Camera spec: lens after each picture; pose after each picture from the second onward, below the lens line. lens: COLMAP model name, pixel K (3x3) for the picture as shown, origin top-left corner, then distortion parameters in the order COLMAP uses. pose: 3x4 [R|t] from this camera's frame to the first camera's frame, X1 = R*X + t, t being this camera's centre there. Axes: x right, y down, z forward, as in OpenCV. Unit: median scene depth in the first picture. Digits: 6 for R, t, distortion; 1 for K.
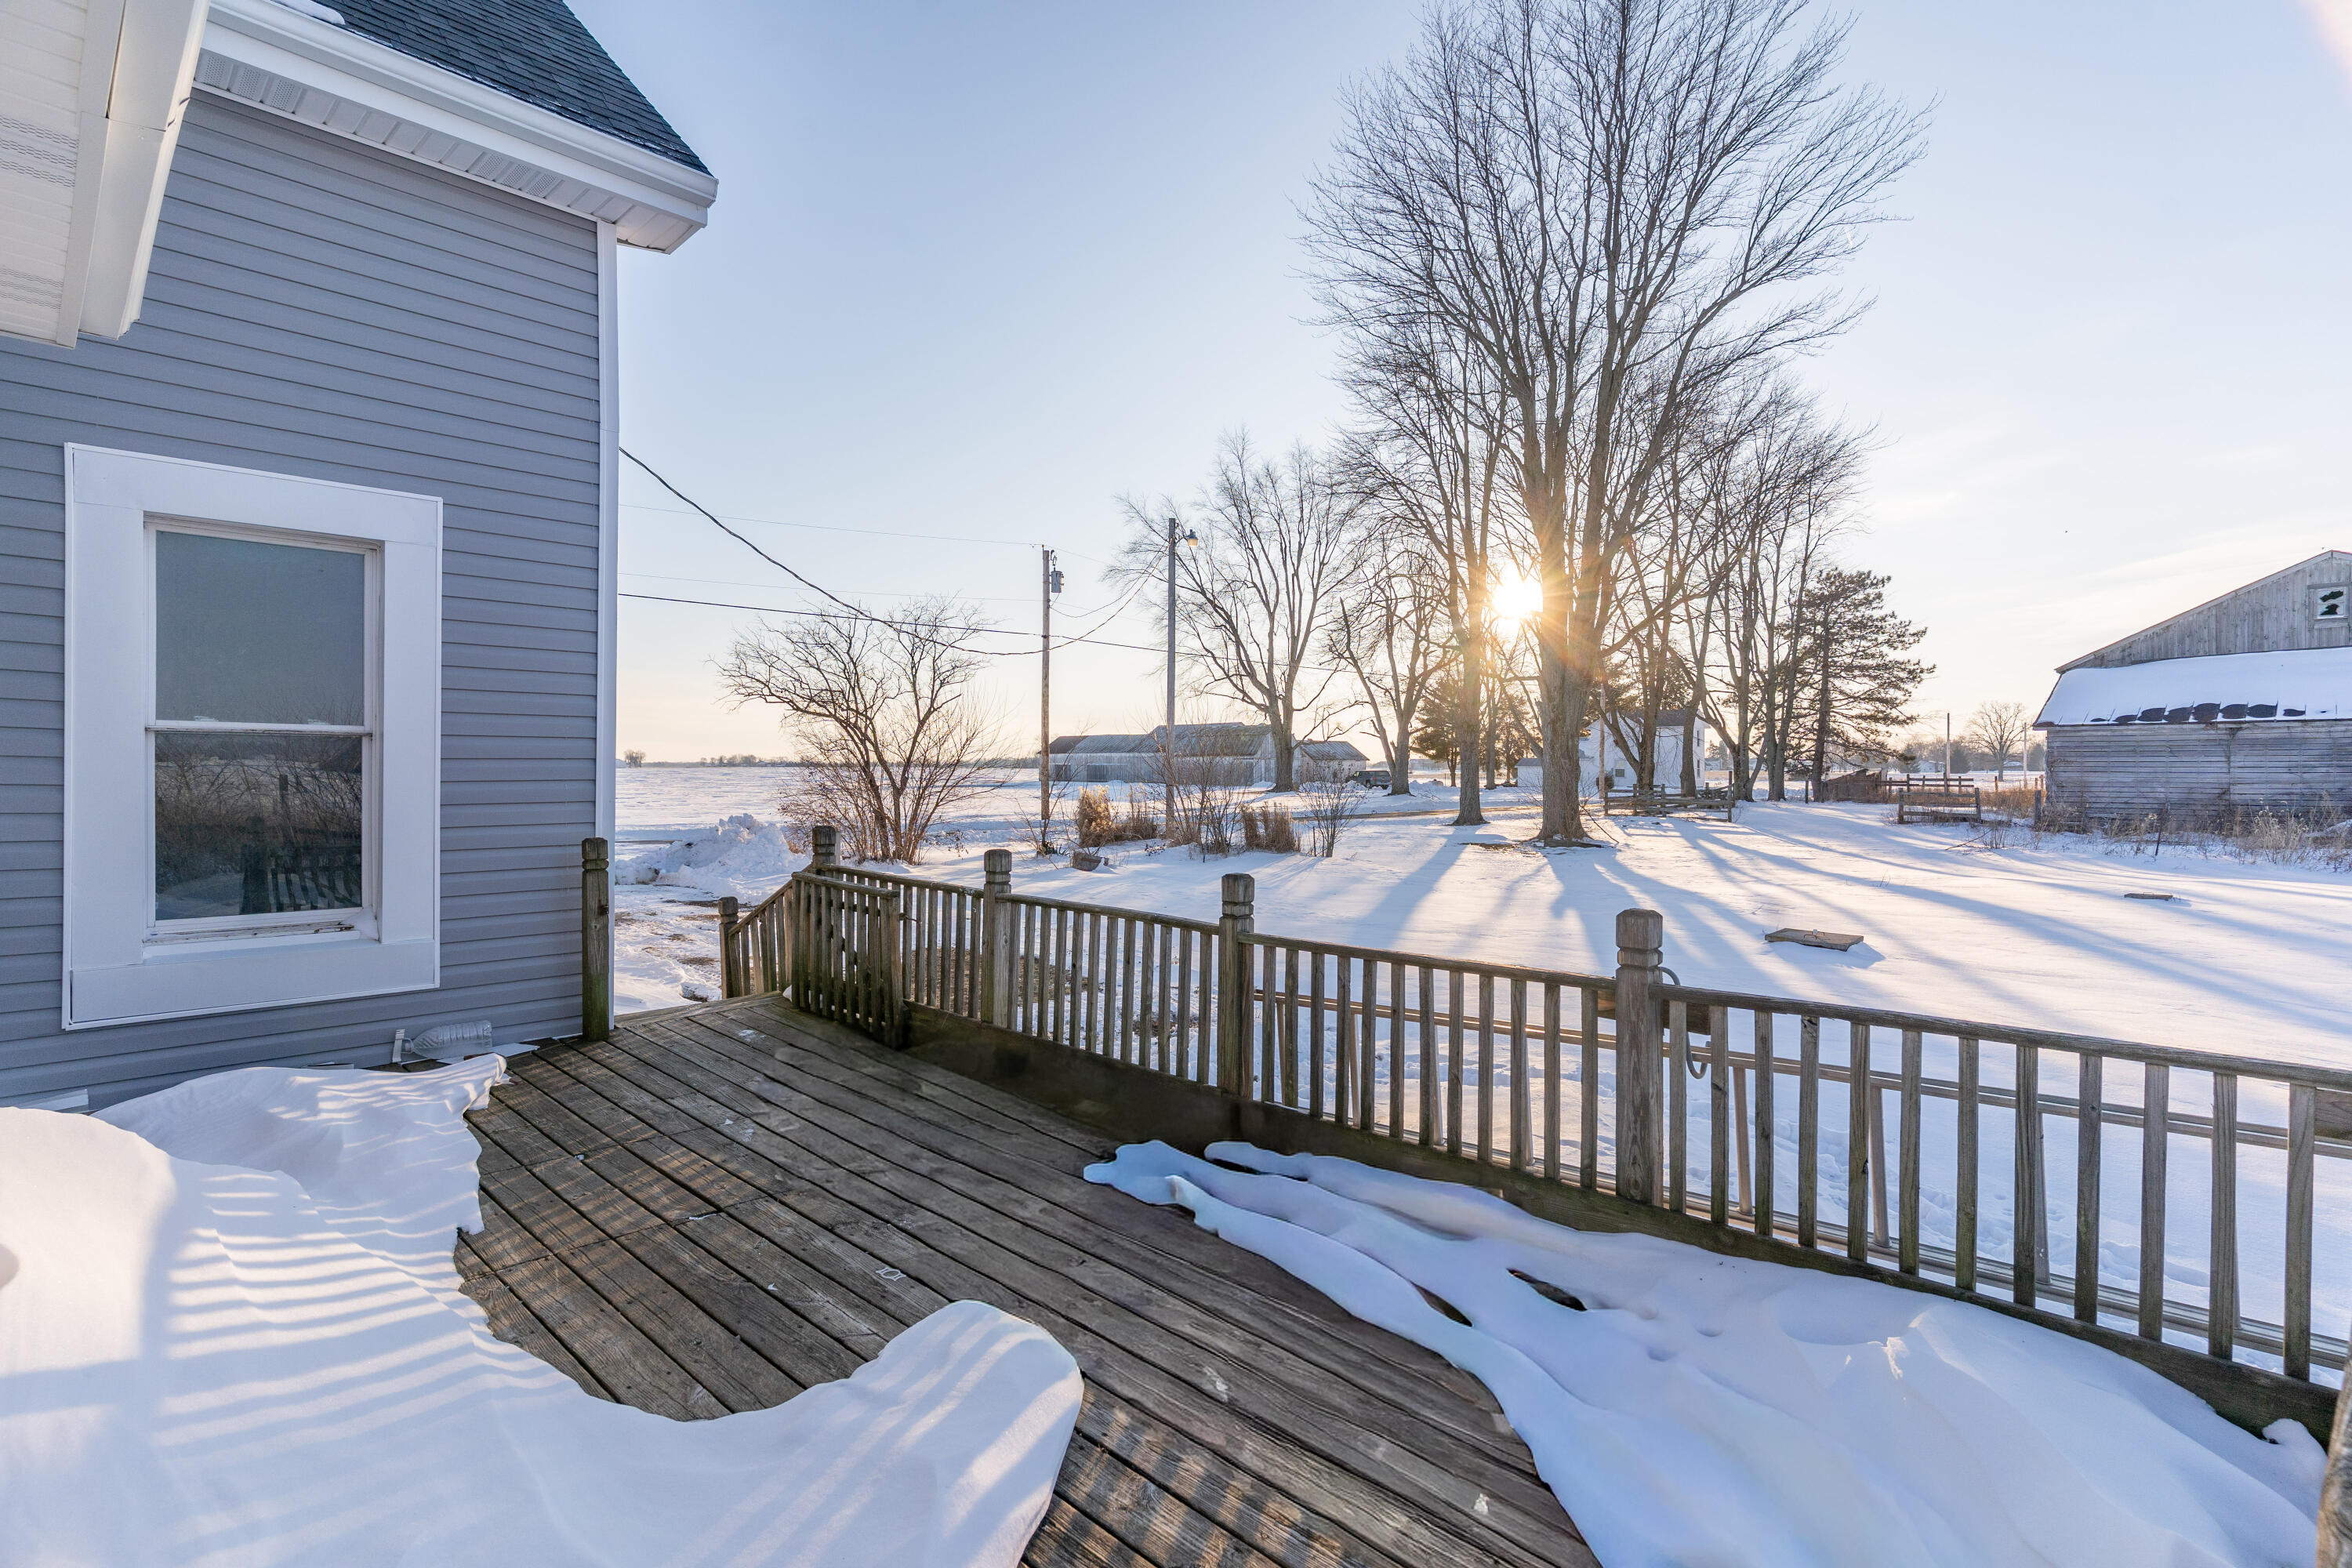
lens RADIAL K [[1140.2, 0, 1188.1], [0, 1140.2, 763.3], [0, 0, 1]] dist [0.002115, -0.001300]
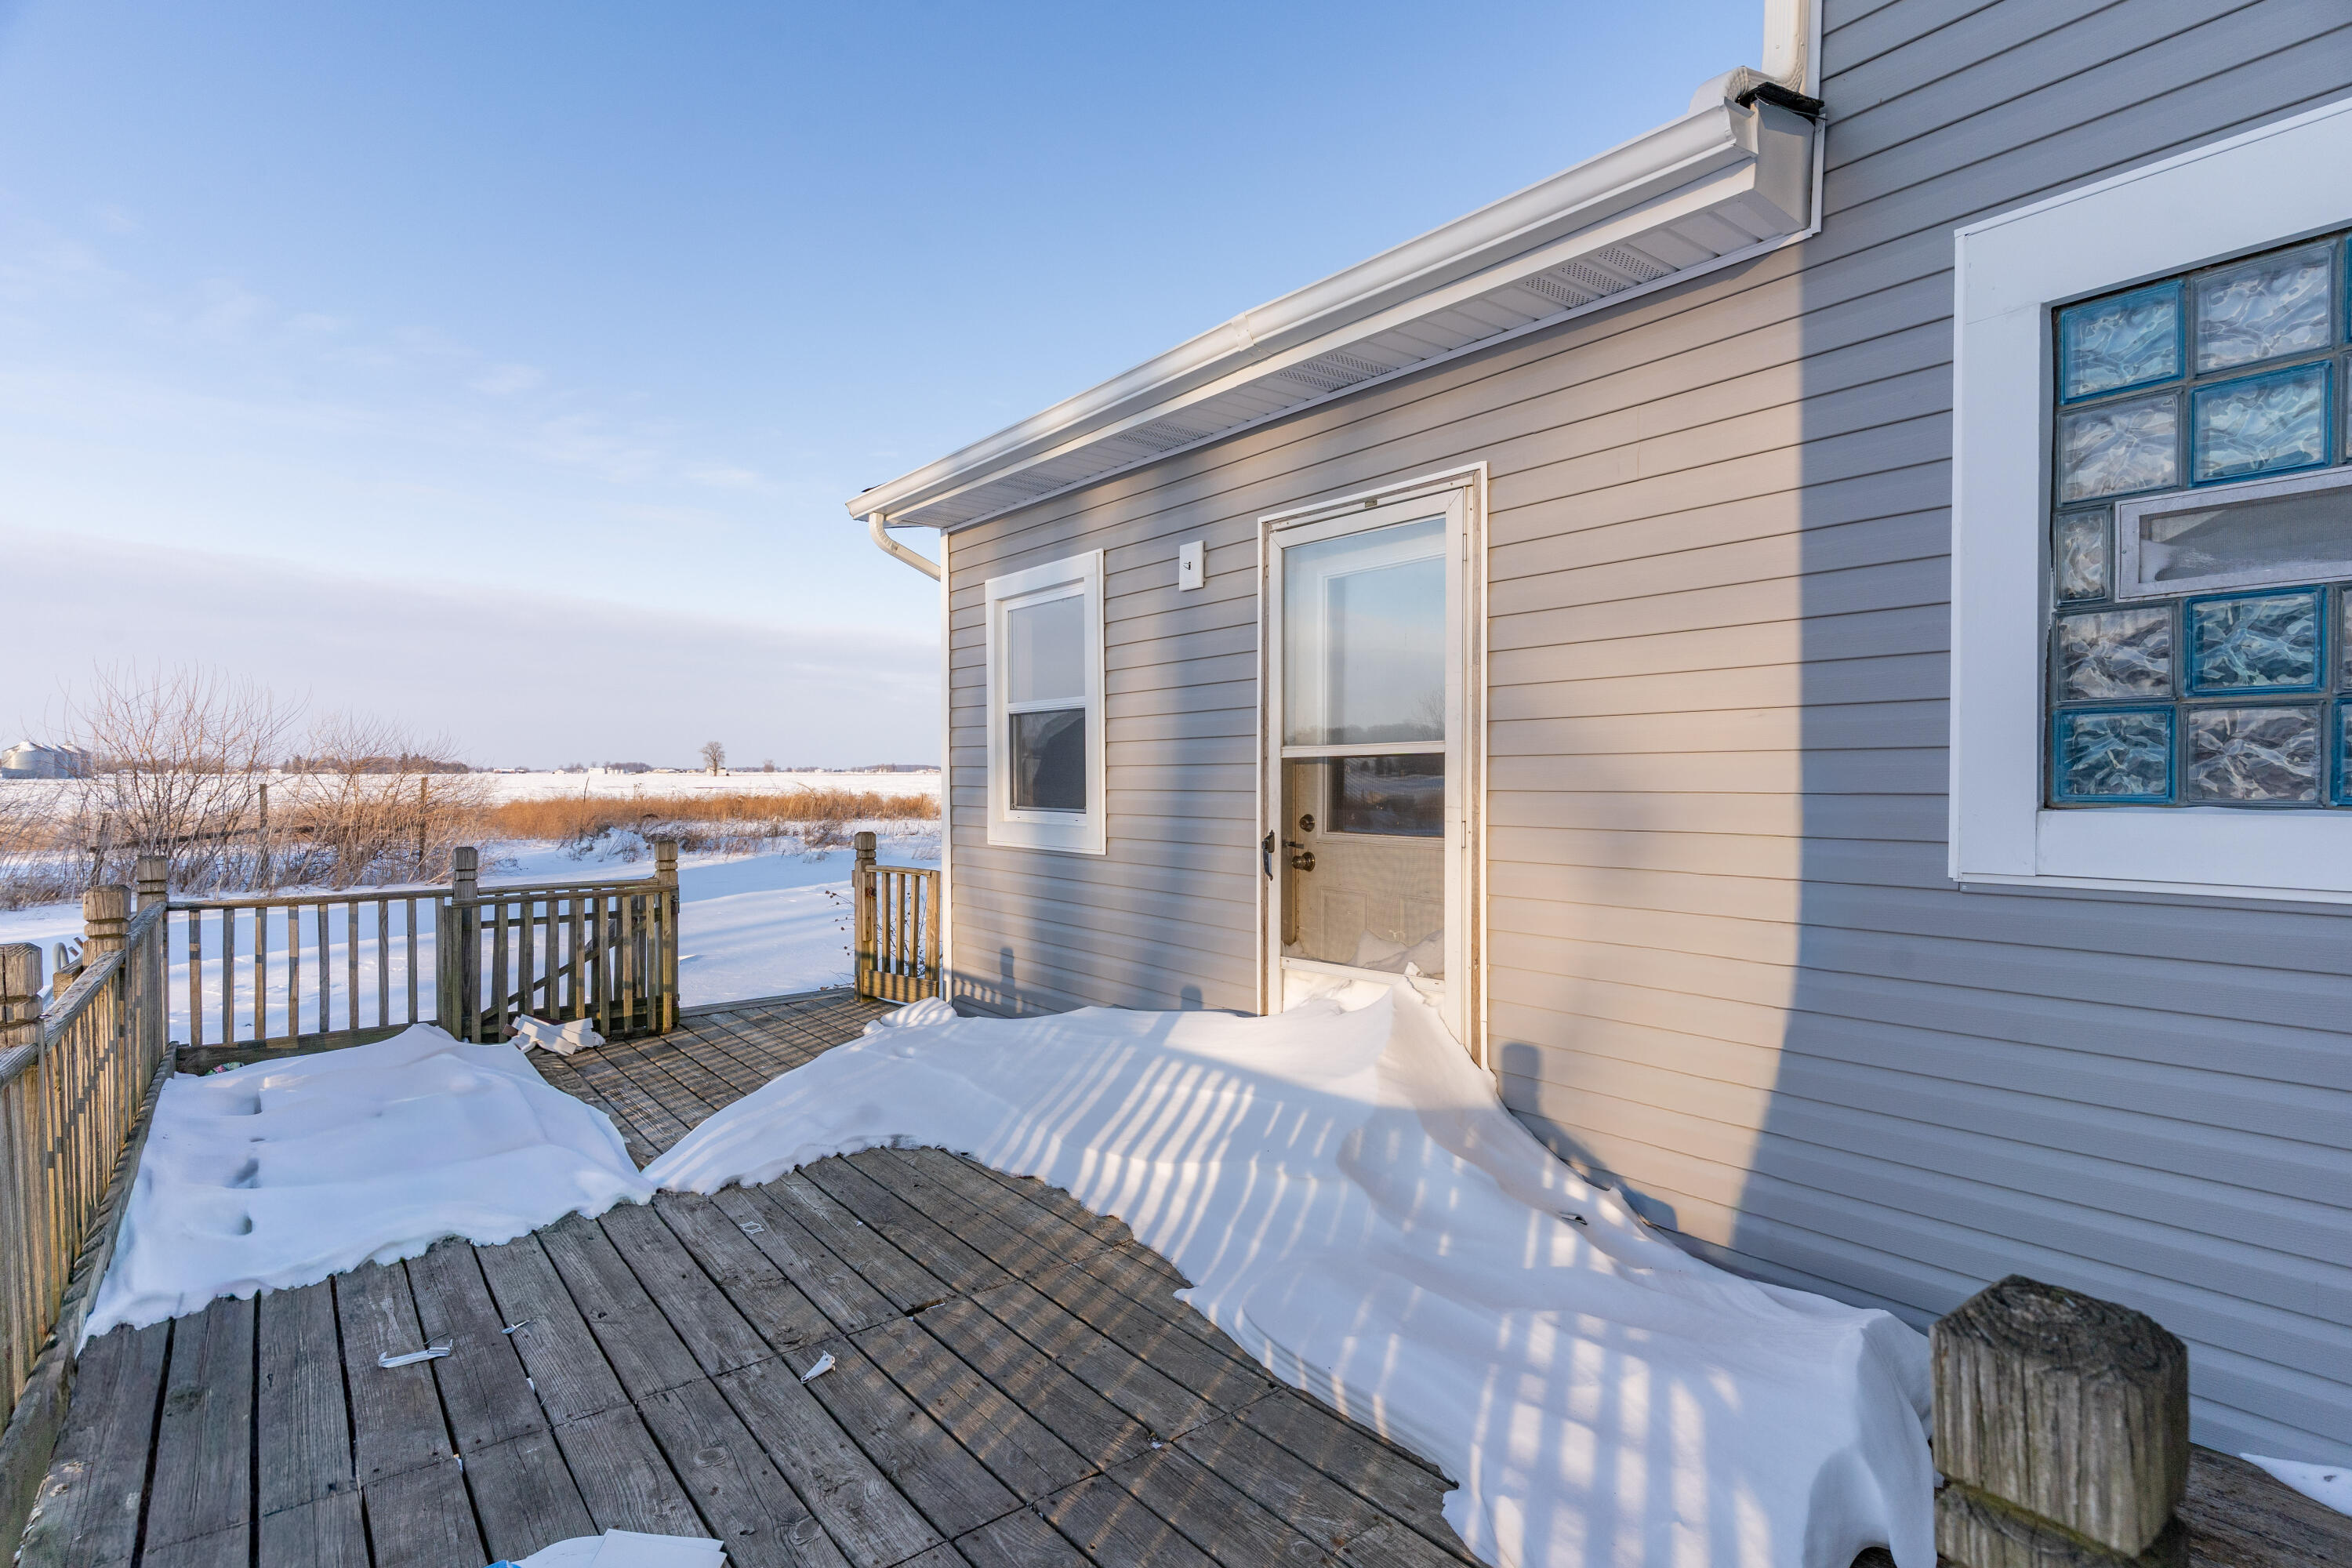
lens RADIAL K [[1140.2, 0, 1188.1], [0, 1140.2, 763.3], [0, 0, 1]] dist [0.002115, -0.001300]
pose [[-0.992984, -0.005306, 0.118133, -0.699110], [-0.006033, 0.999965, -0.005793, 0.011116], [-0.118098, -0.006465, -0.992981, 1.779571]]
